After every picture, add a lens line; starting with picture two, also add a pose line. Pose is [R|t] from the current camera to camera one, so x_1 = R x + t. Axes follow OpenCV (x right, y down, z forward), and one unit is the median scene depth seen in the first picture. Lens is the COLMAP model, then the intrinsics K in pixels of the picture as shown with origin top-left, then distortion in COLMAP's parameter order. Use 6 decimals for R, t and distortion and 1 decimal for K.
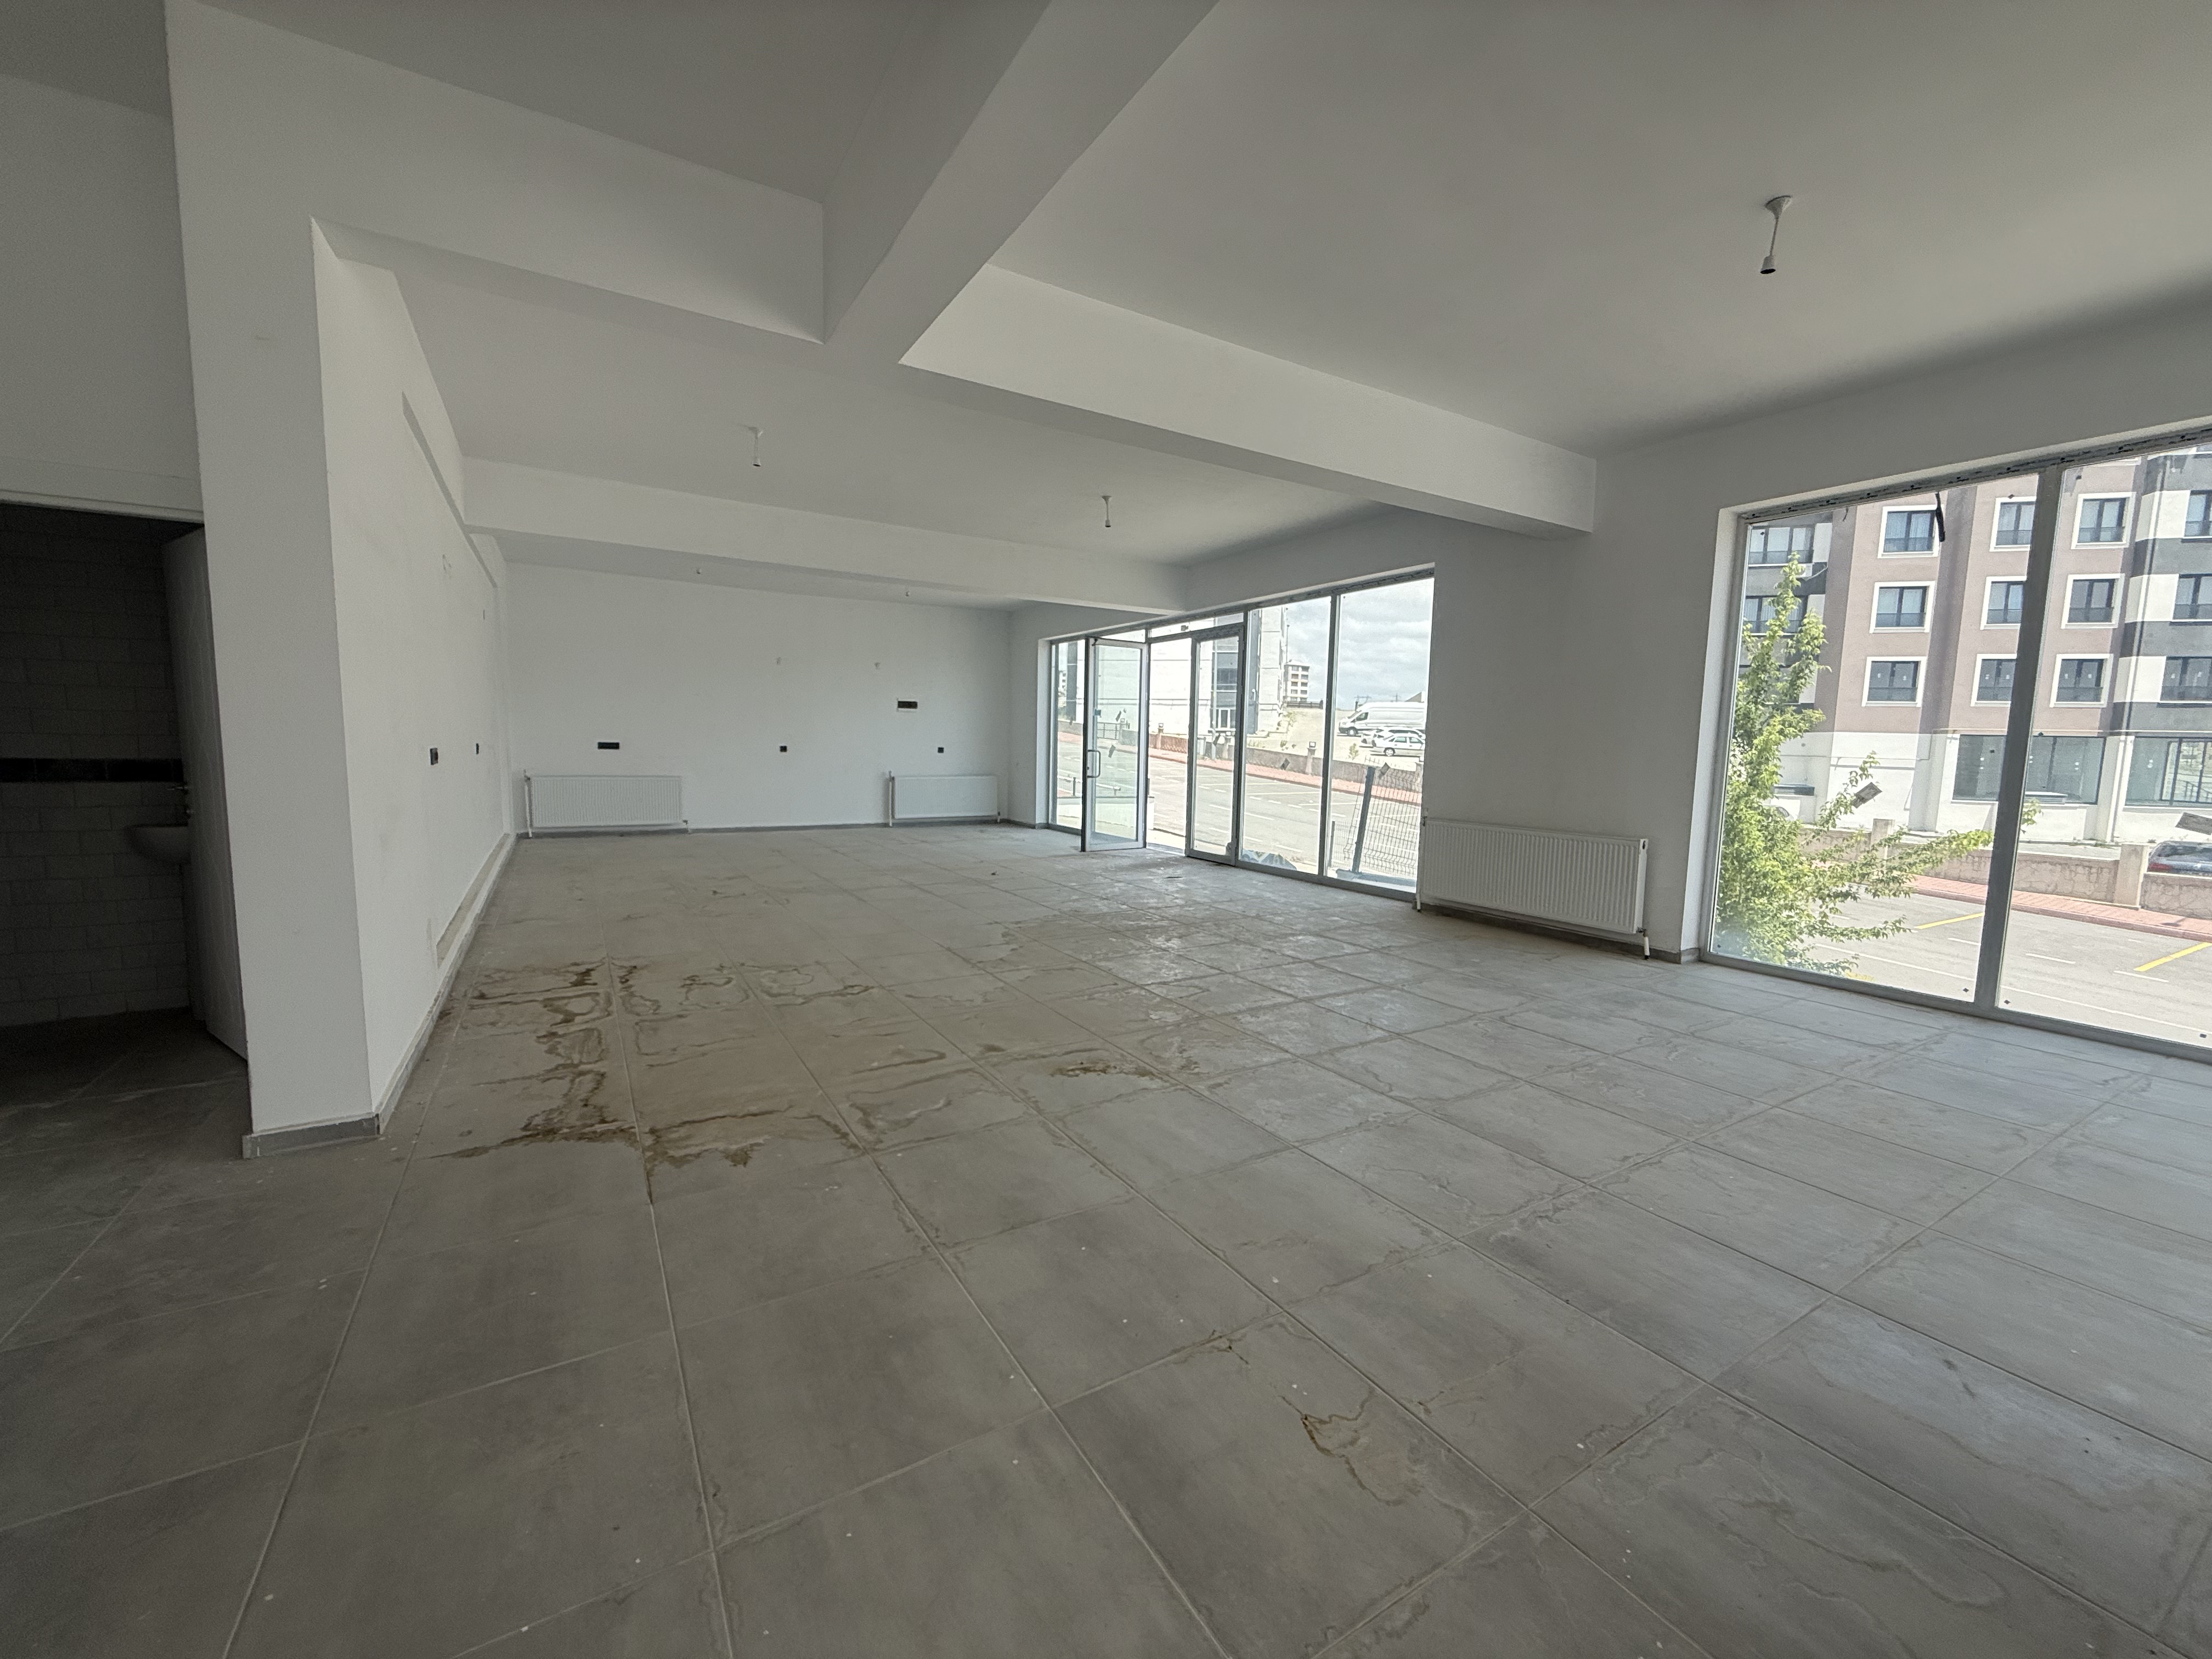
lens RADIAL K [[878.5, 0, 1099.3], [0, 878.5, 835.3], [0, 0, 1]] dist [-0.000040, -0.000237]
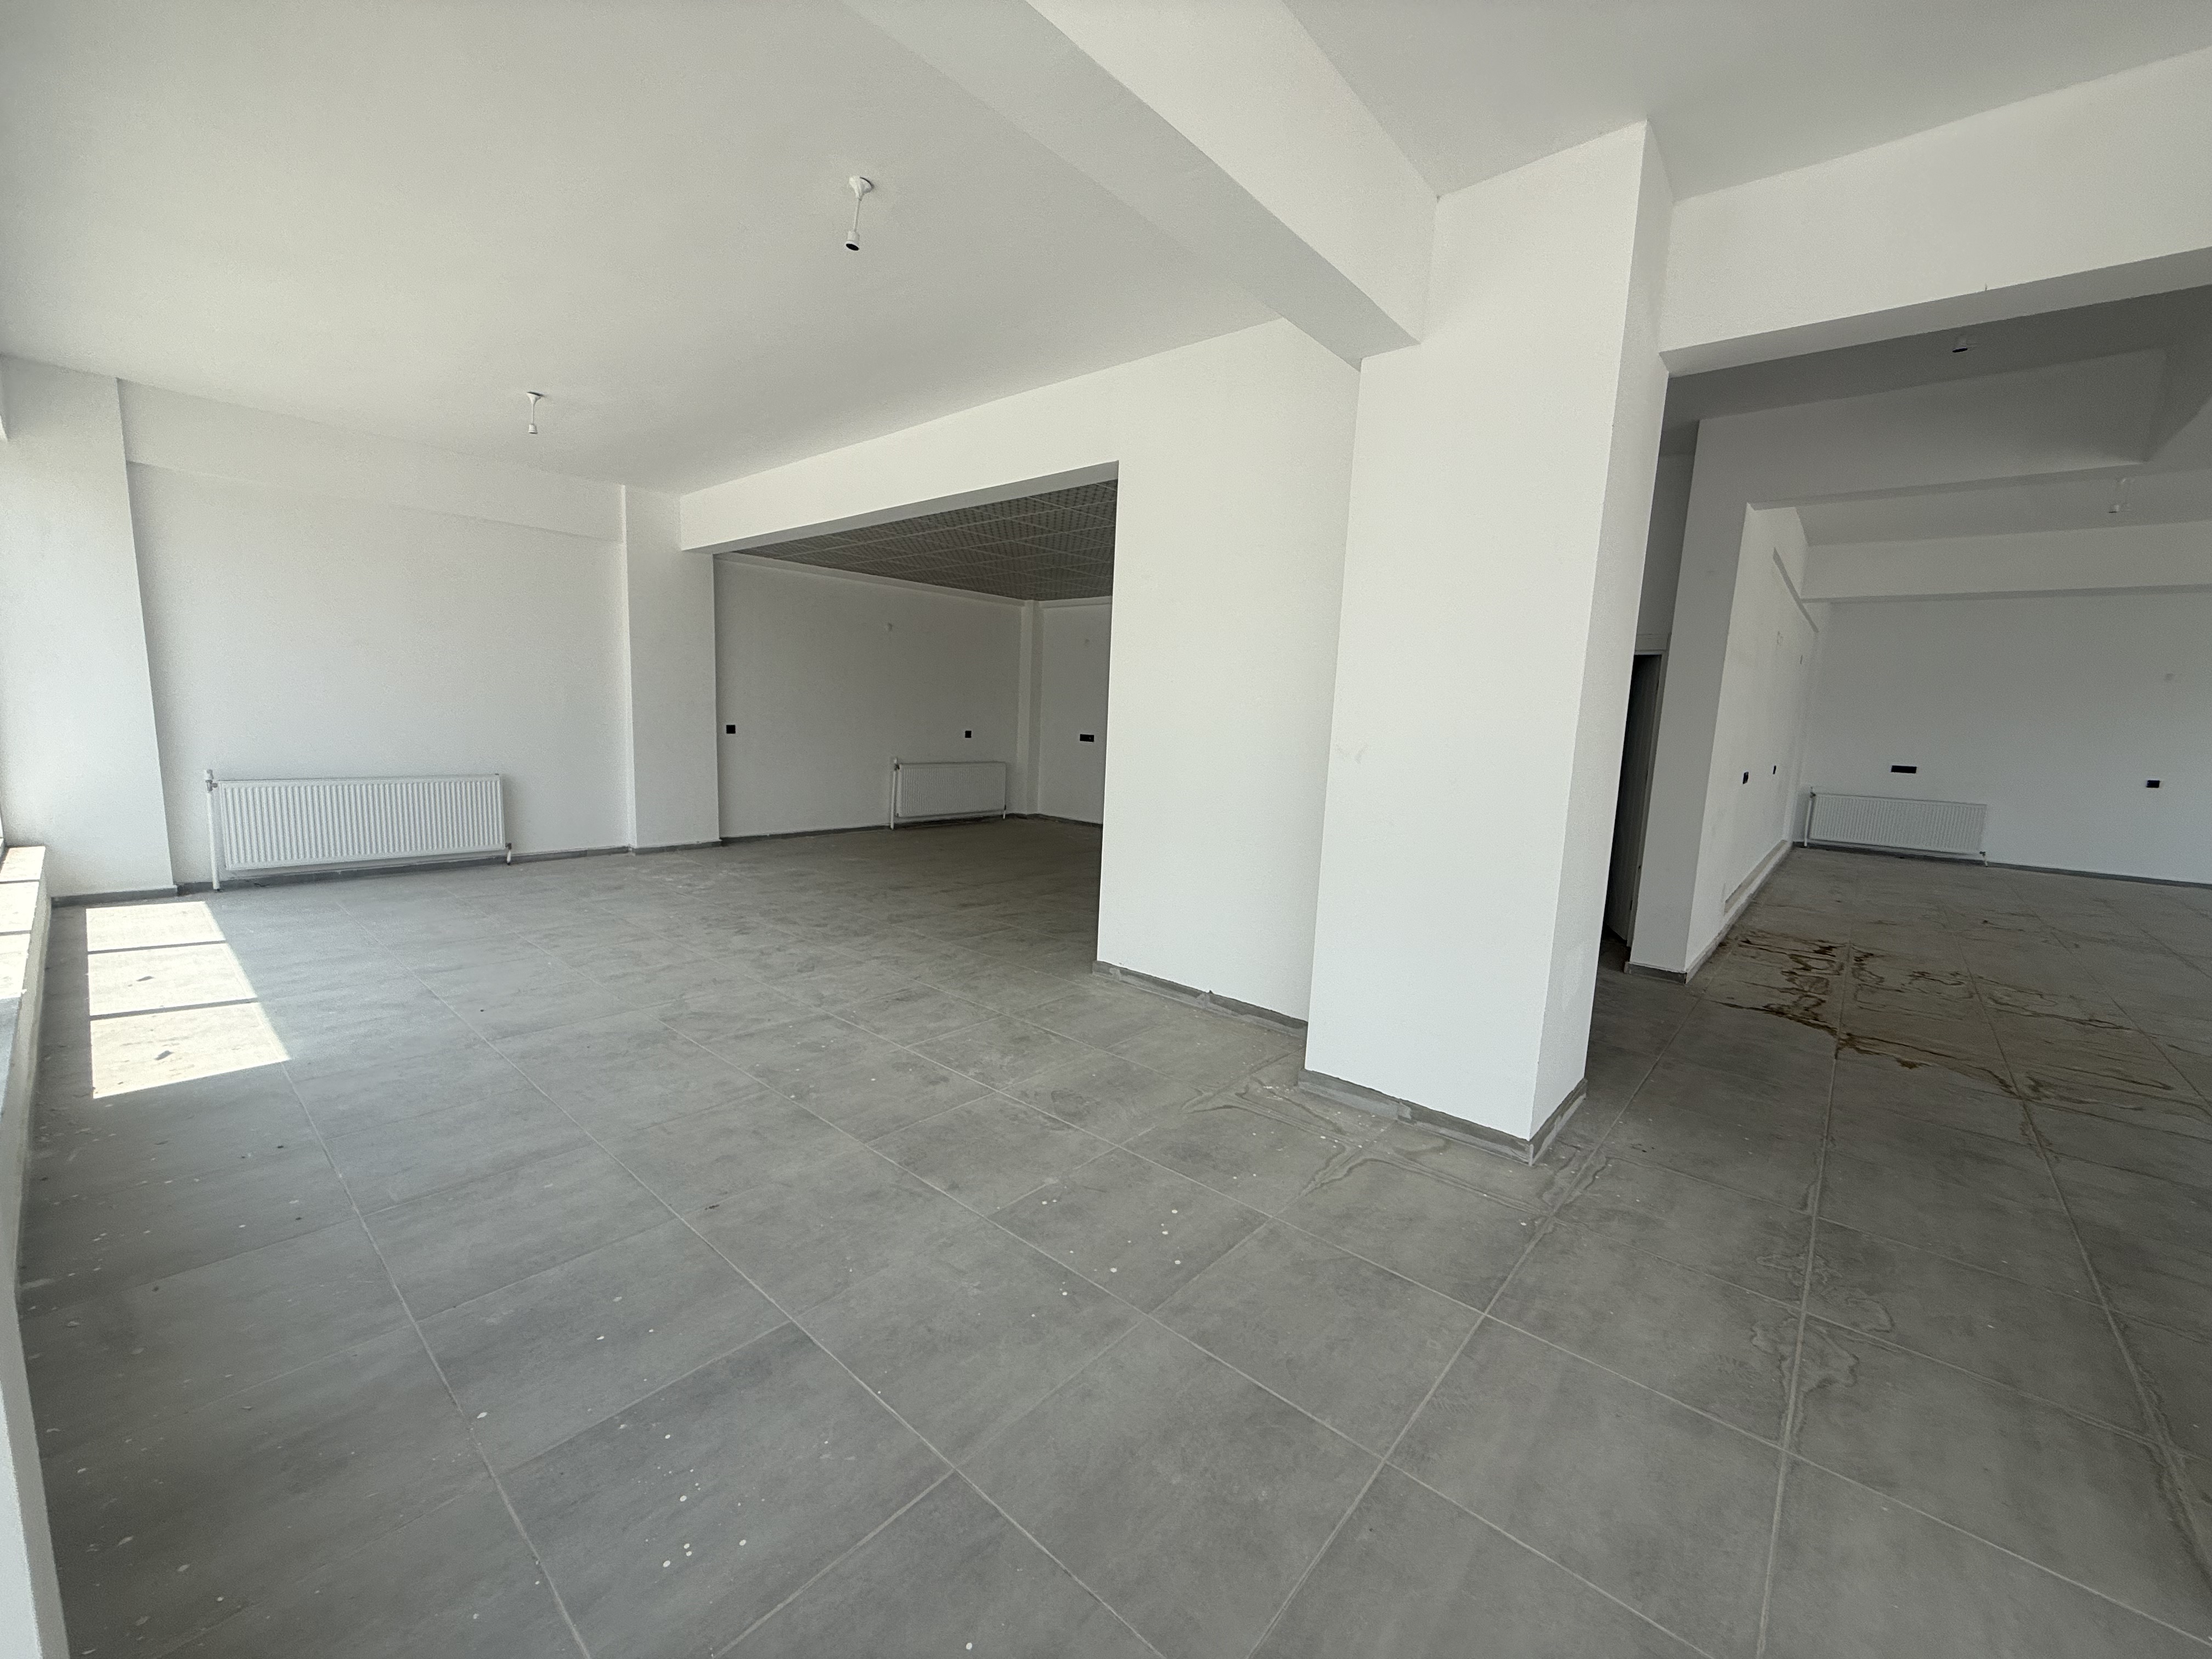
lens RADIAL K [[878.5, 0, 1103.1], [0, 878.5, 833.2], [0, 0, 1]] dist [-0.000040, -0.000237]
pose [[0.305967, 0.123761, -0.943964, 0.340261], [-0.133021, 0.987346, 0.086332, 0.019599], [0.942703, 0.099152, 0.318558, -0.514948]]
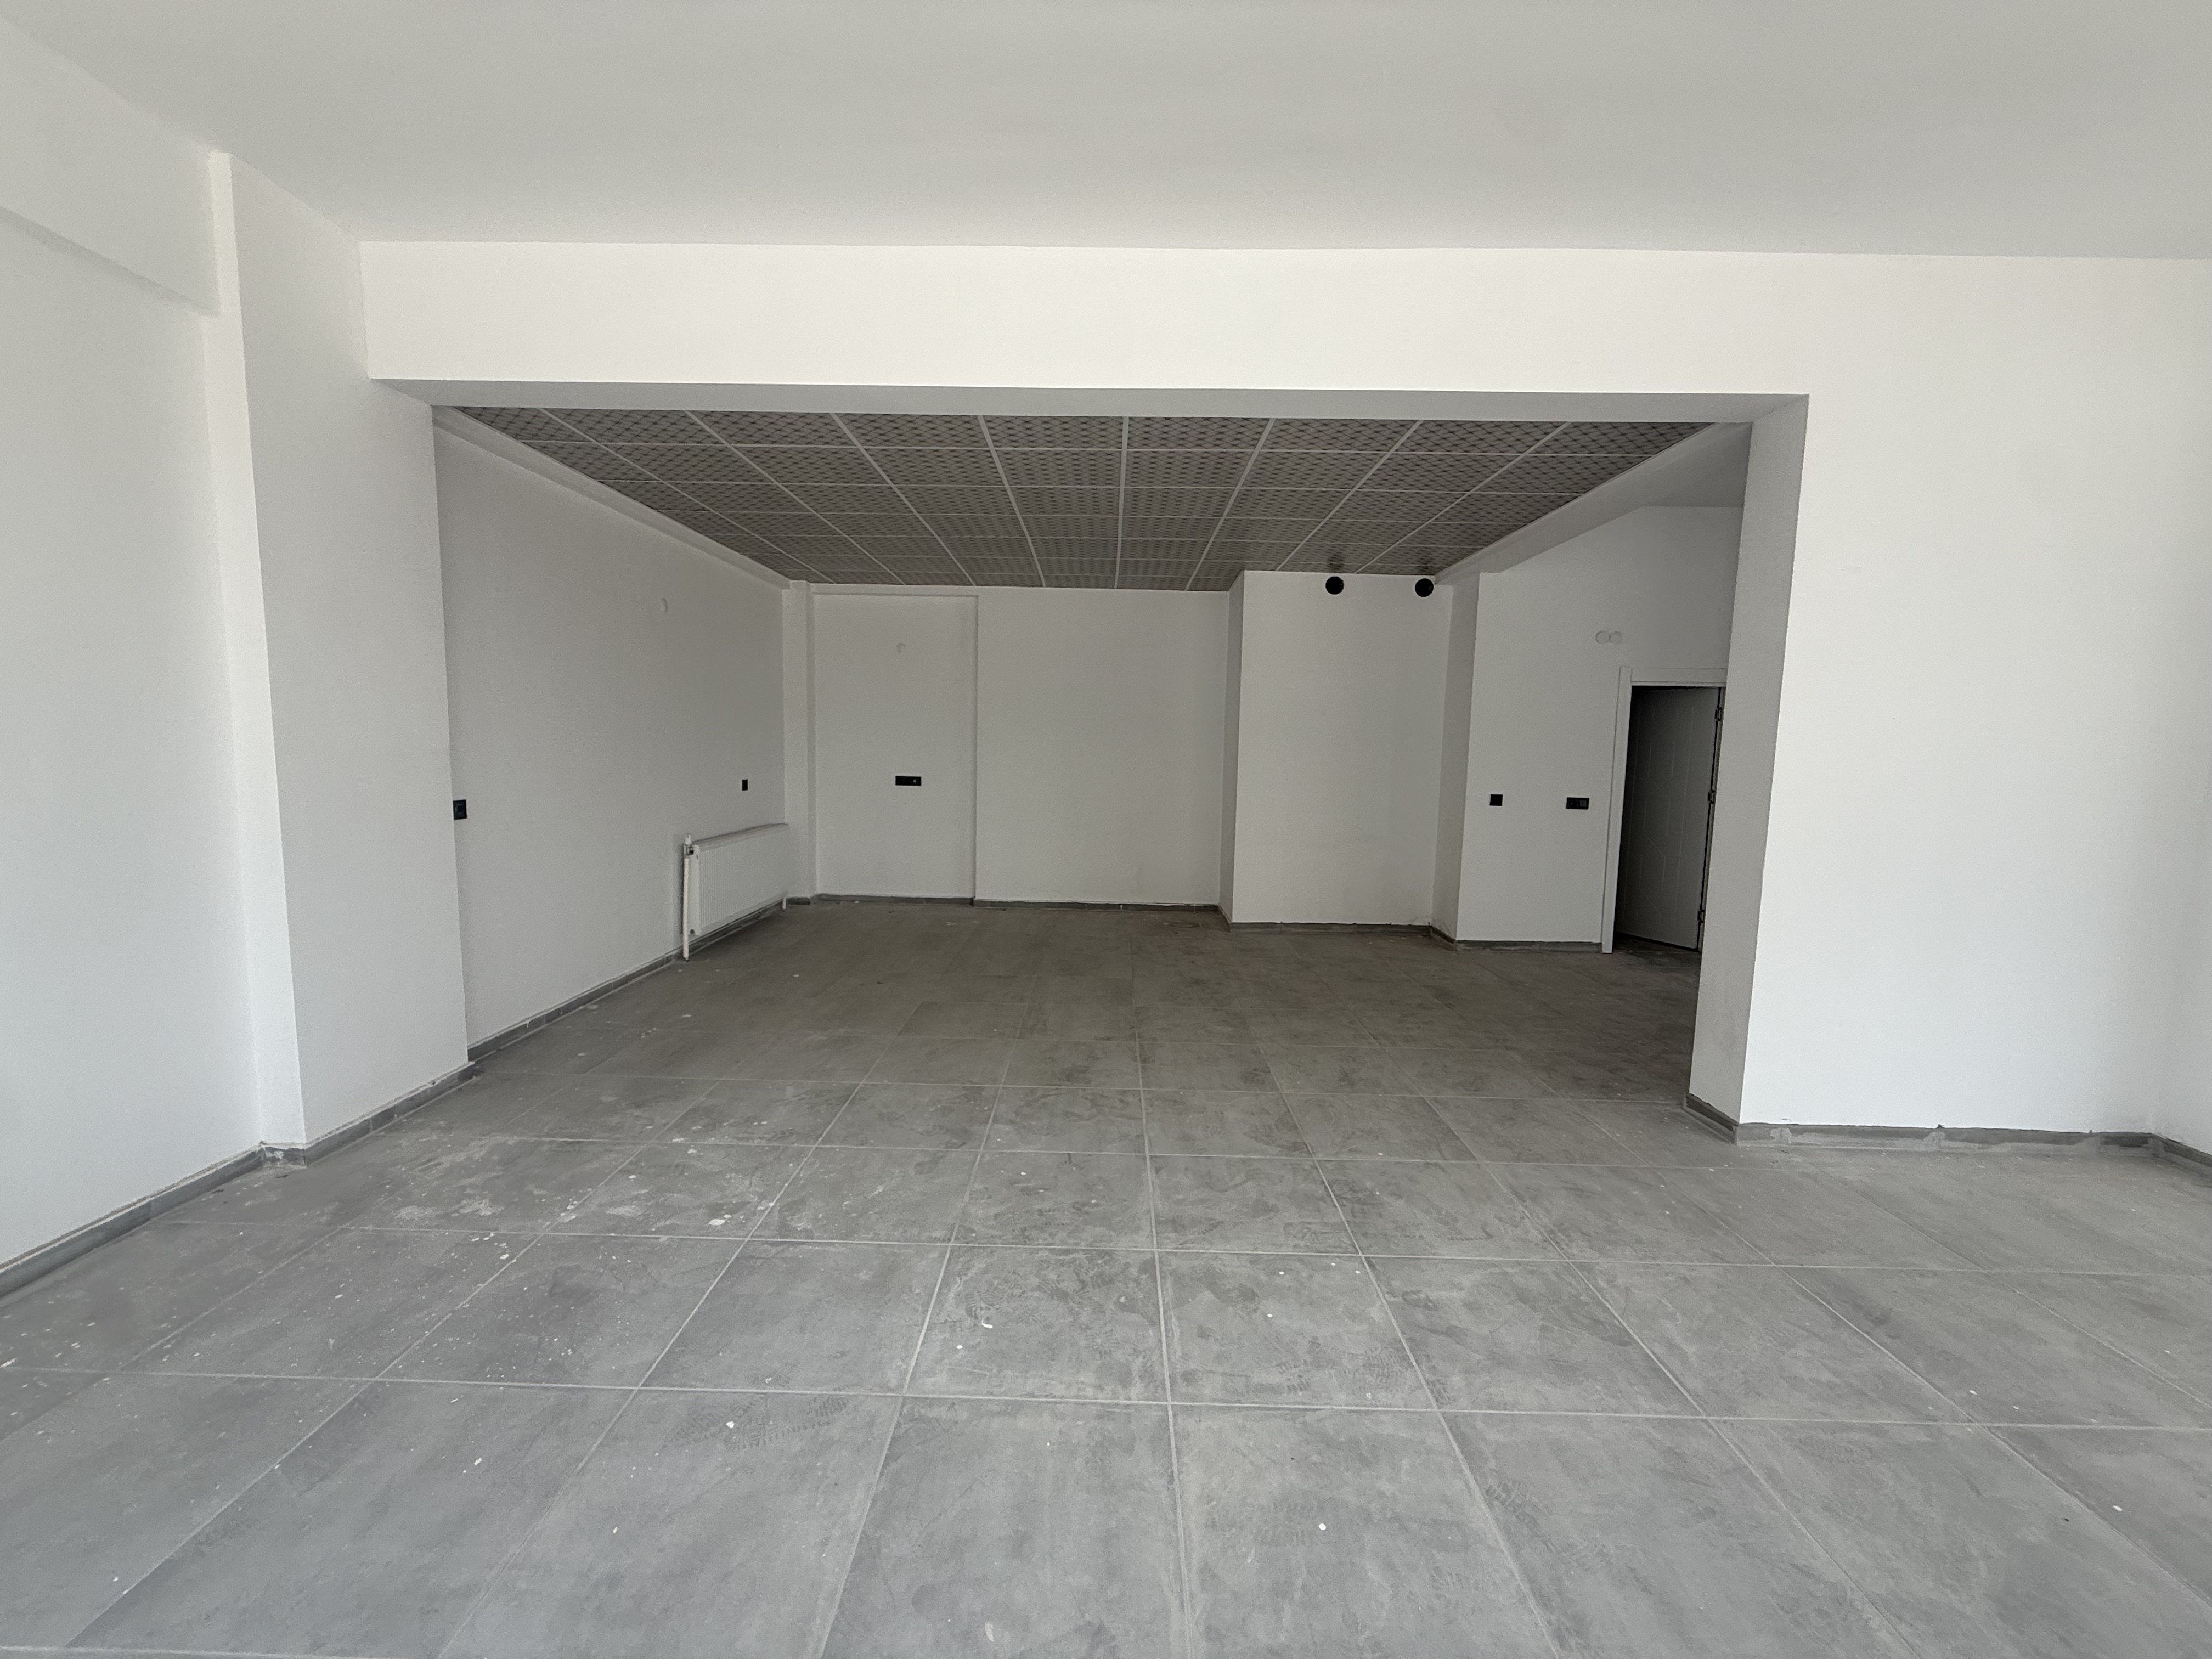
lens RADIAL K [[878.5, 0, 1097.4], [0, 878.5, 830.5], [0, 0, 1]] dist [-0.000040, -0.000237]
pose [[0.849549, 0.046895, -0.525421, -0.835338], [-0.057557, 0.998334, -0.003960, 0.060927], [0.524360, 0.033606, 0.850833, -1.125075]]
